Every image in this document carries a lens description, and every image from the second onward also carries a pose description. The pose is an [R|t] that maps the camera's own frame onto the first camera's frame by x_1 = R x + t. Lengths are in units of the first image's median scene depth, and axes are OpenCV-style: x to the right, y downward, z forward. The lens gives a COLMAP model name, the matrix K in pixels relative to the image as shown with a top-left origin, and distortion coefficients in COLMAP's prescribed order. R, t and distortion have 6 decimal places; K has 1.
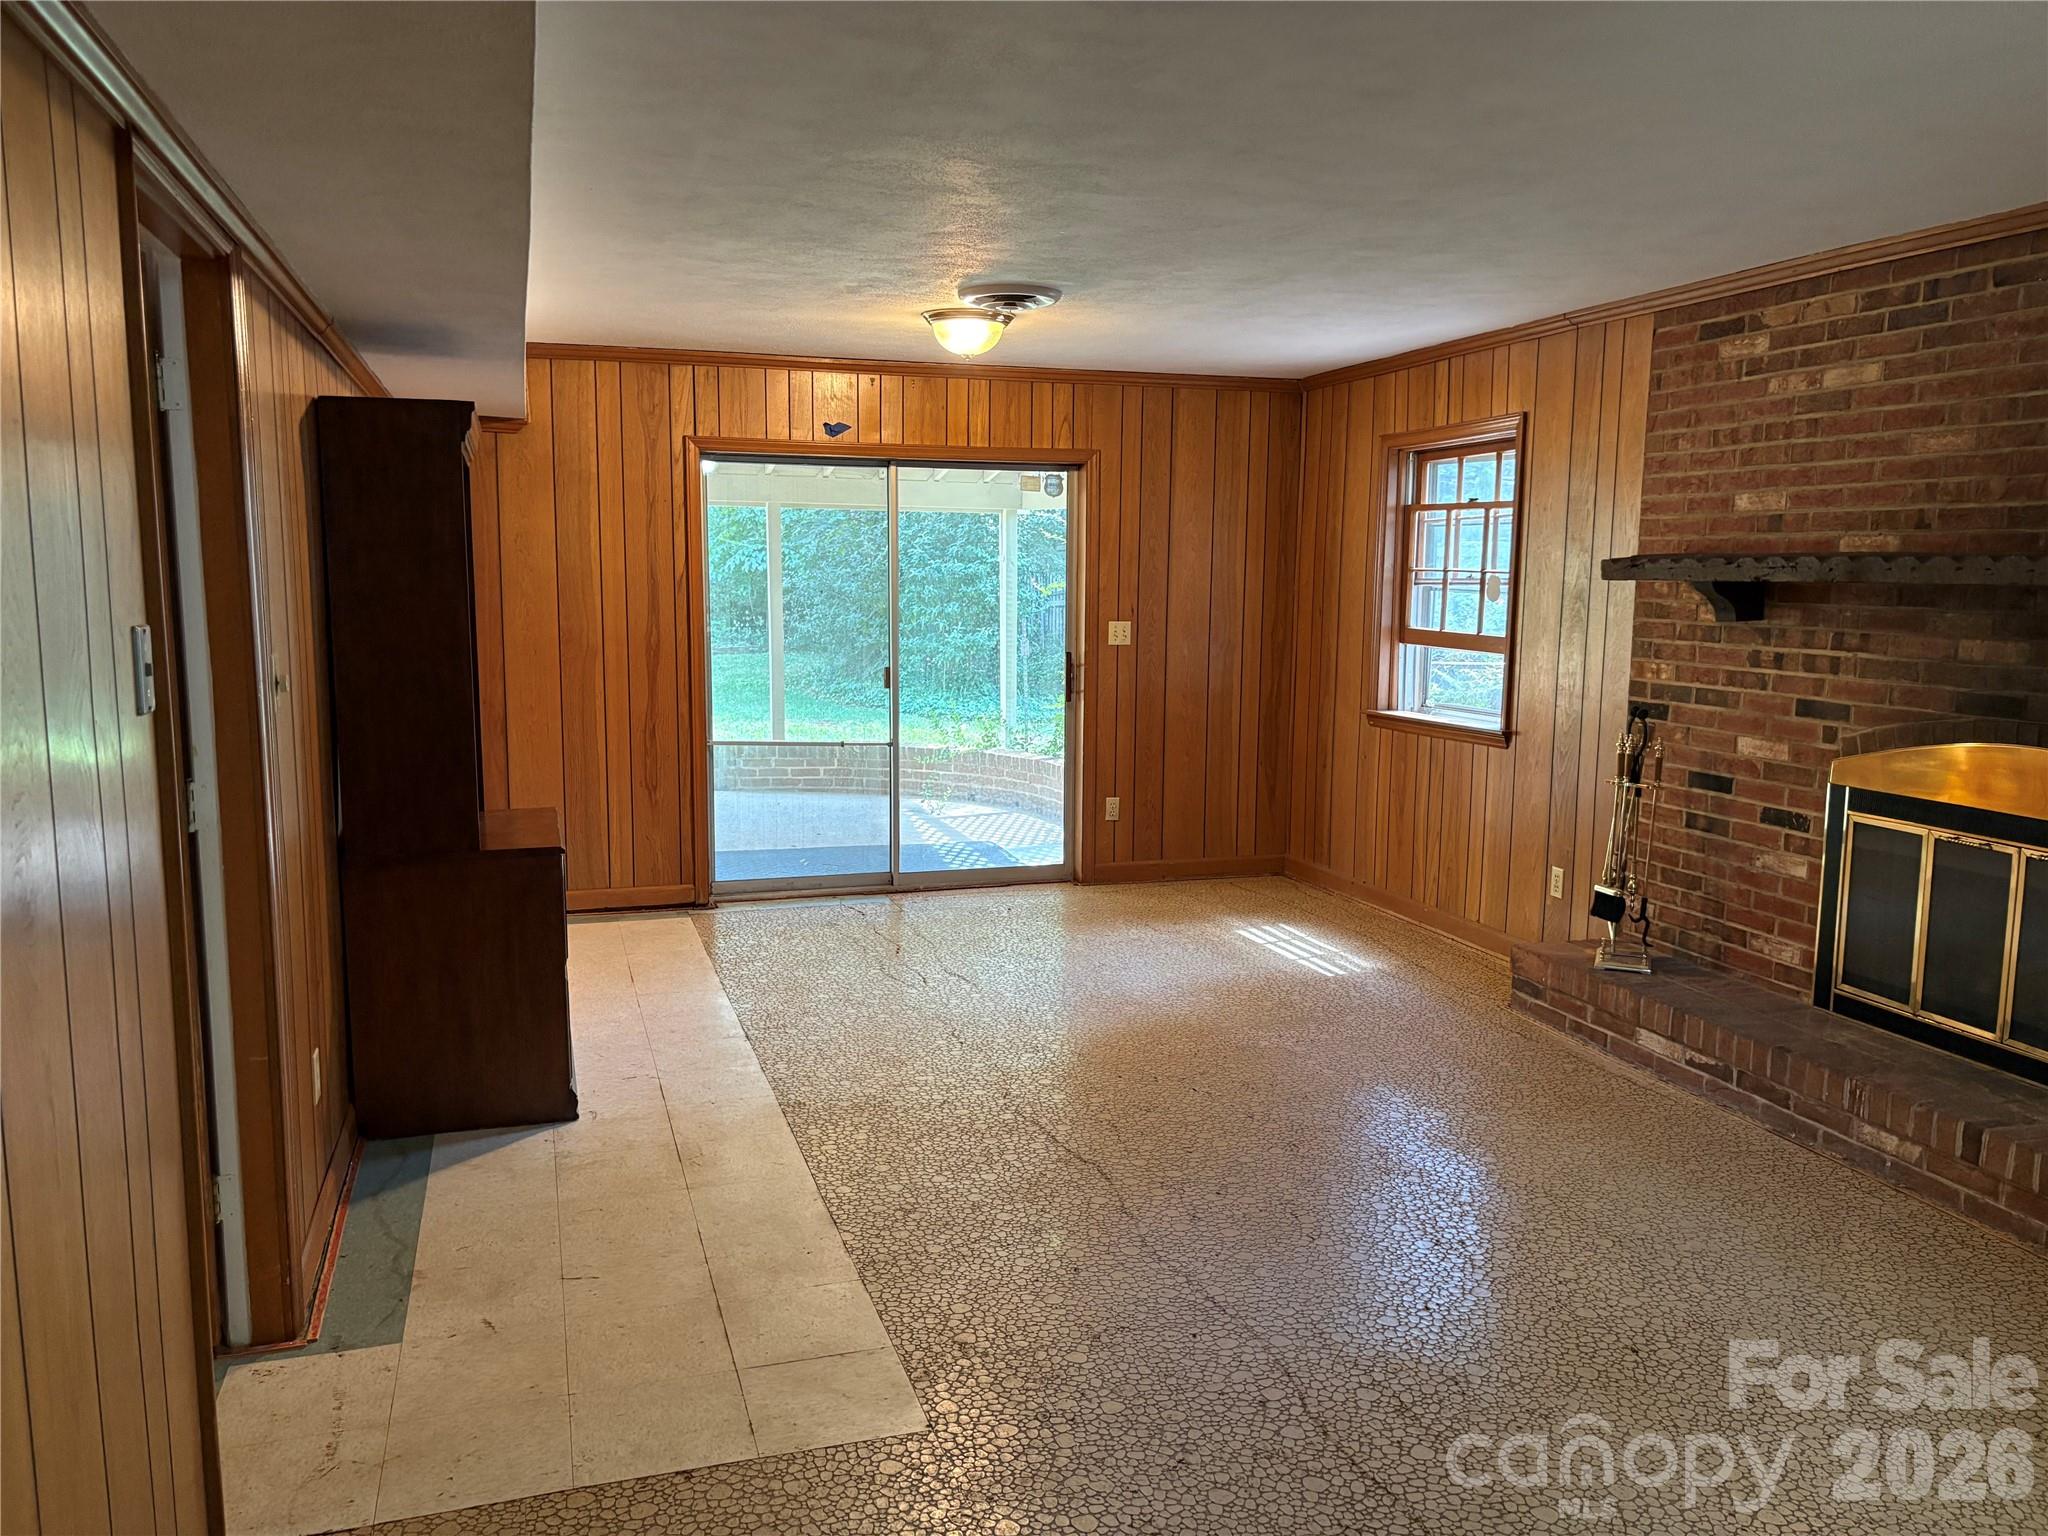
lens RADIAL K [[1555.1, 0, 1030.8], [0, 1555.1, 776.9], [0, 0, 1]] dist [0.043756, -0.051051]
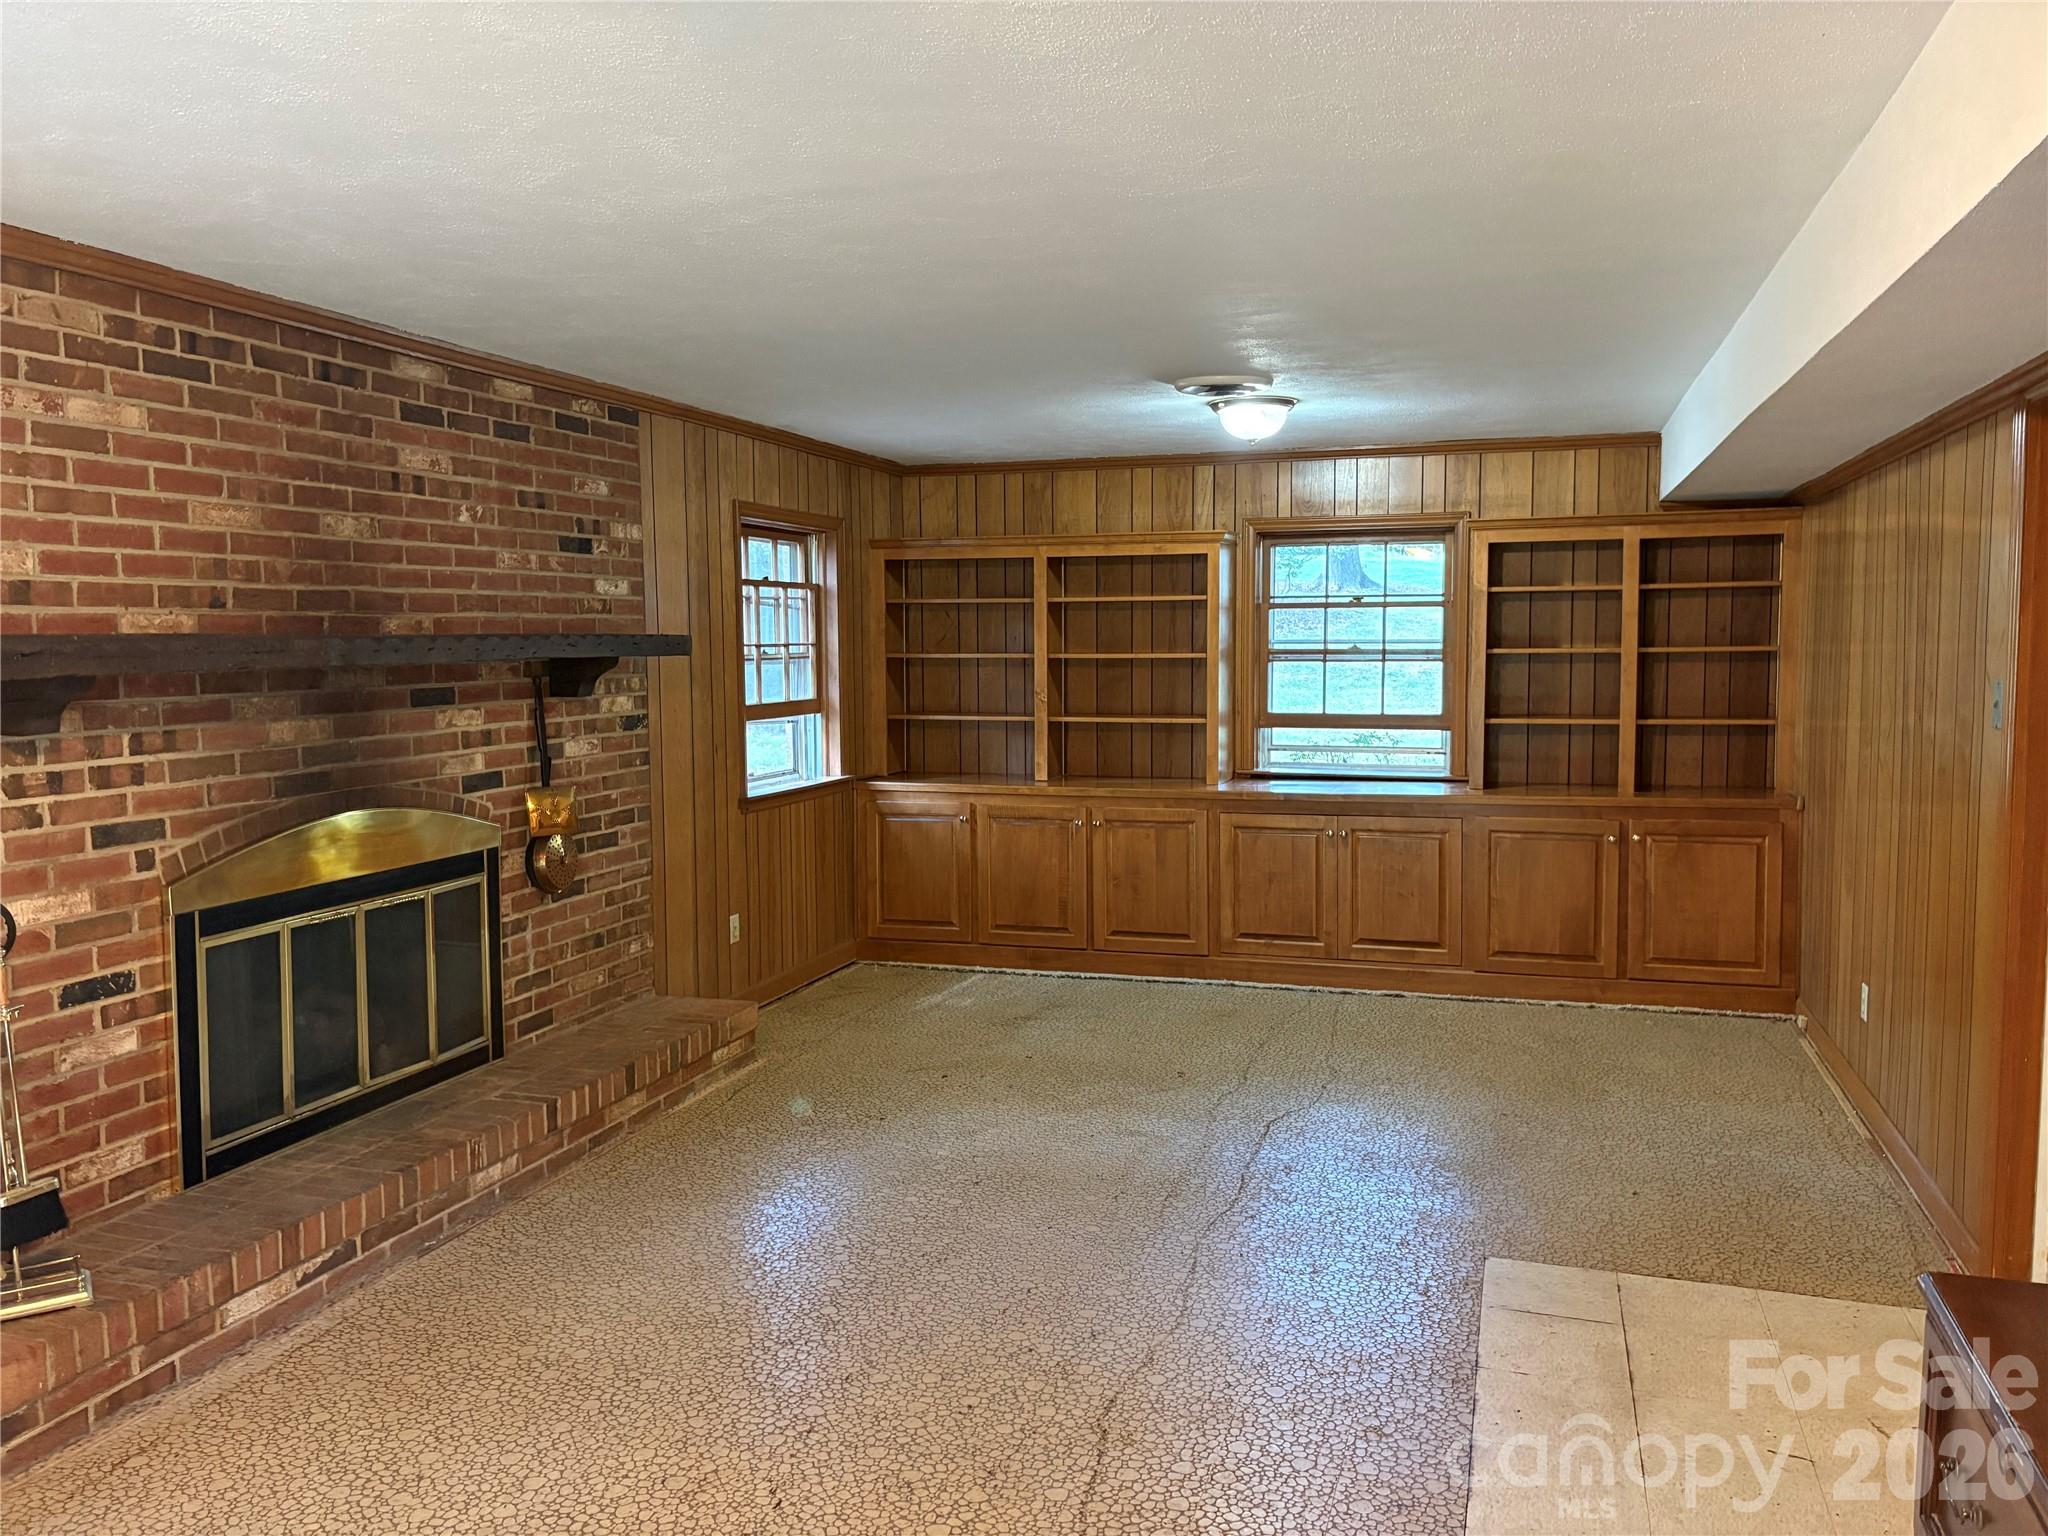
lens RADIAL K [[1555.1, 0, 1031.0], [0, 1555.1, 738.7], [0, 0, 1]] dist [0.043756, -0.051051]
pose [[-0.810155, -0.044952, 0.584490, -0.320691], [0.078566, 0.979735, 0.184249, -0.199341], [-0.580928, 0.195191, -0.790205, 1.357392]]
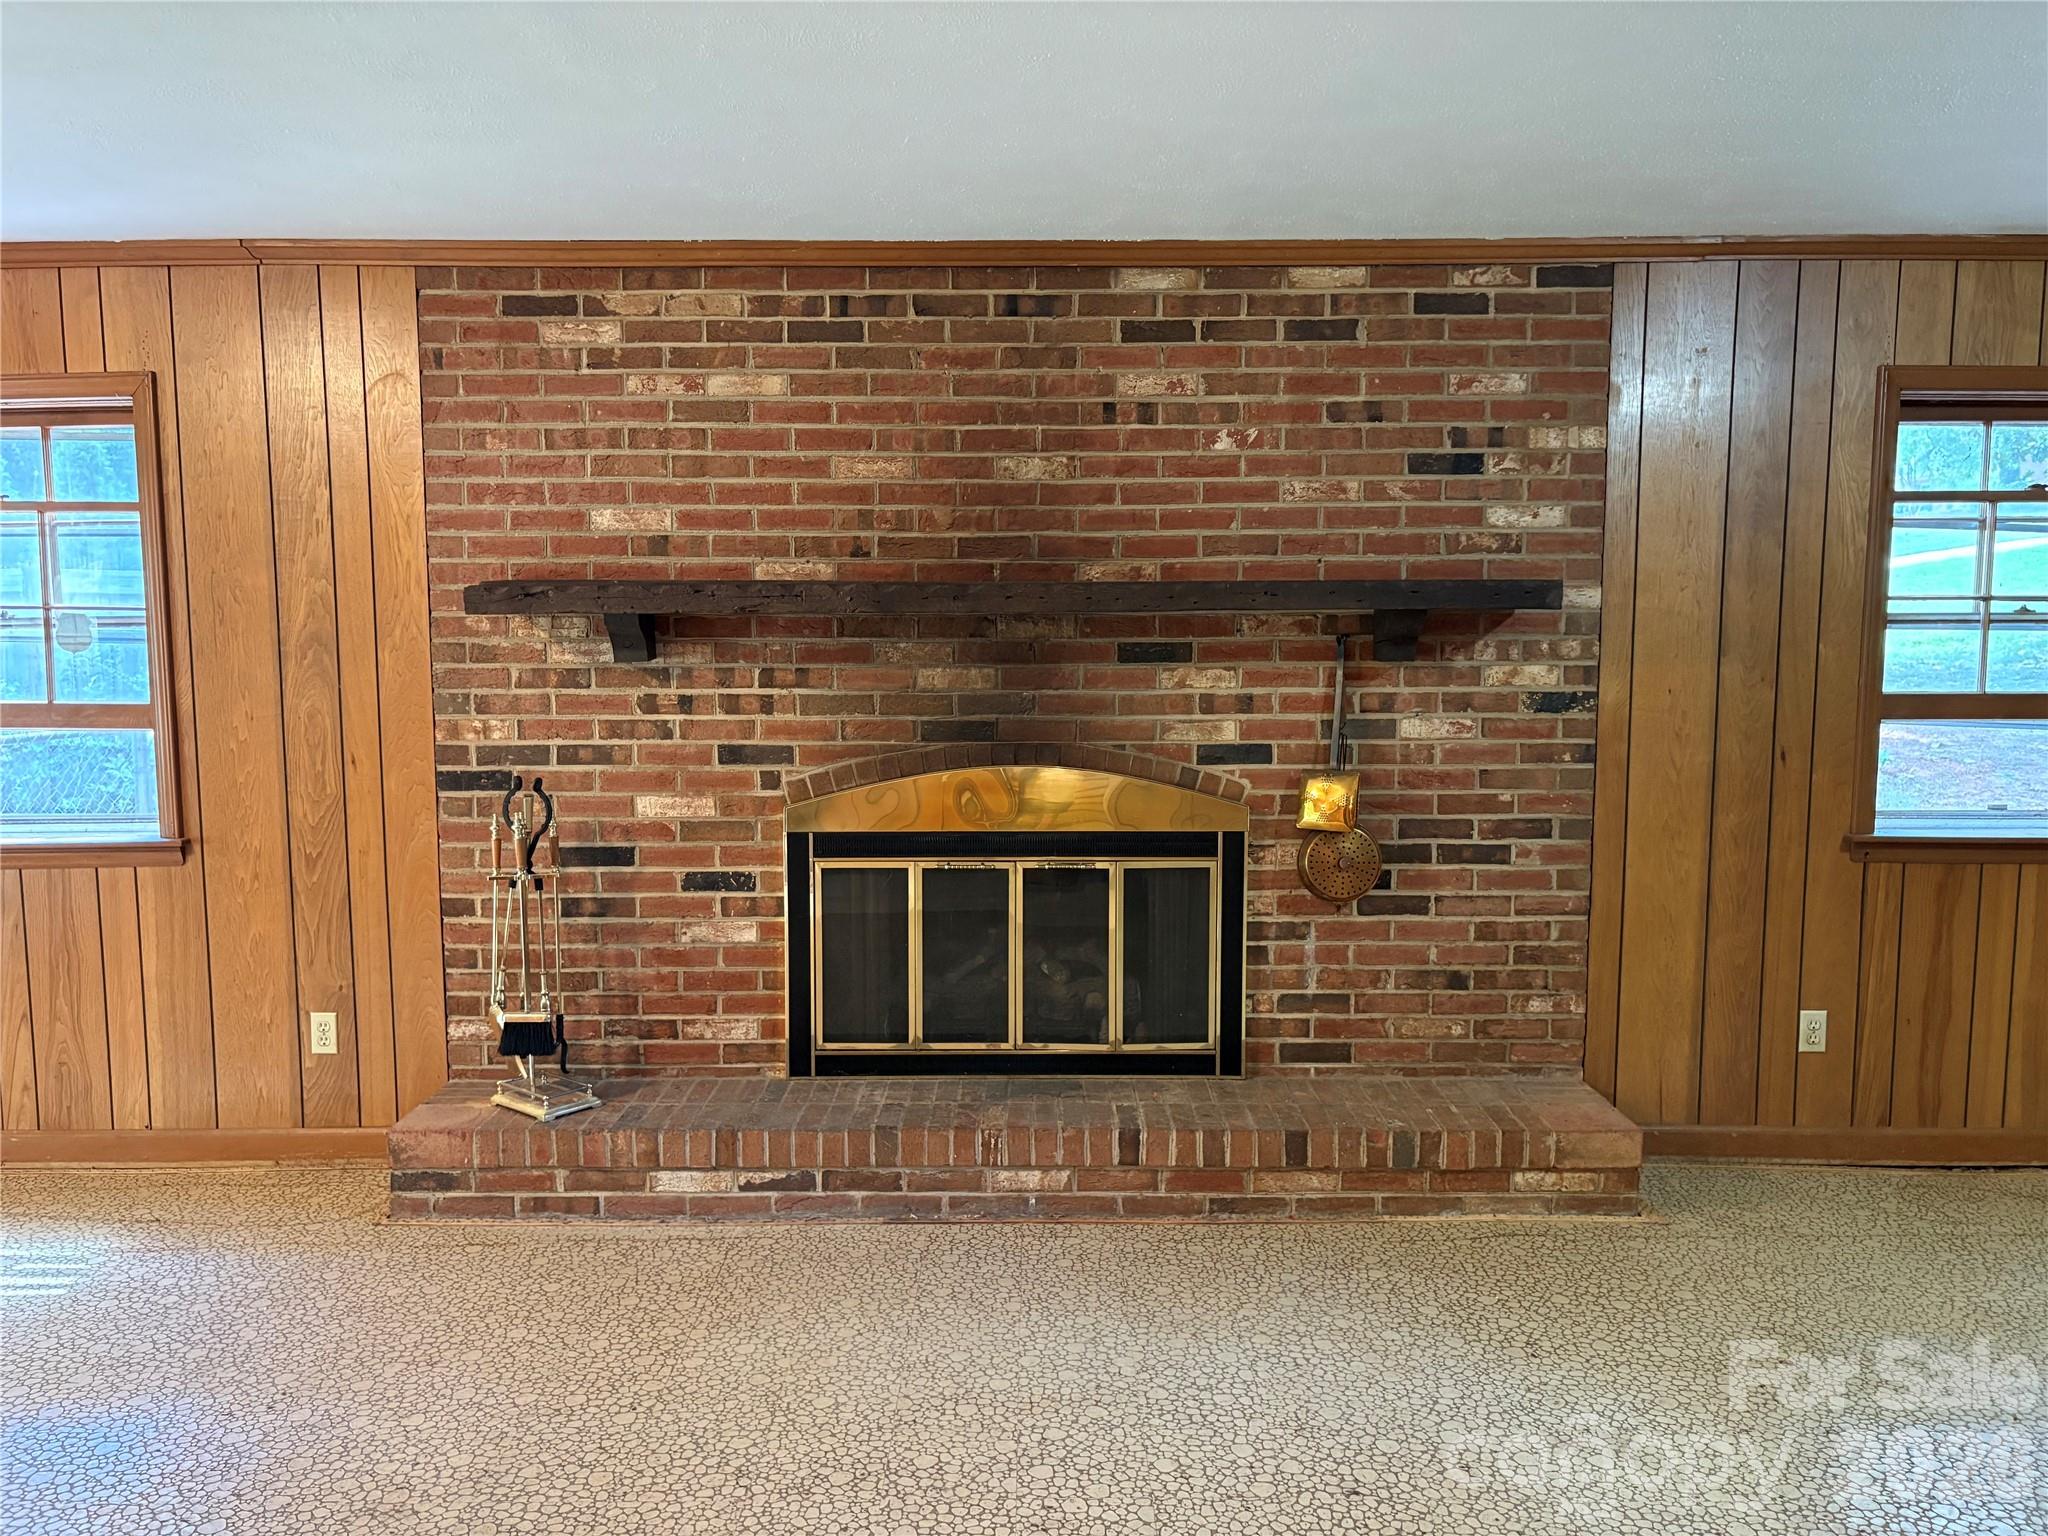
lens RADIAL K [[1555.1, 0, 1034.1], [0, 1555.1, 773.1], [0, 0, 1]] dist [0.043756, -0.051051]
pose [[0.310845, -0.111847, 0.943857, -0.294640], [0.135007, 0.988179, 0.072637, -0.075922], [-0.940823, 0.104849, 0.322271, 0.564065]]
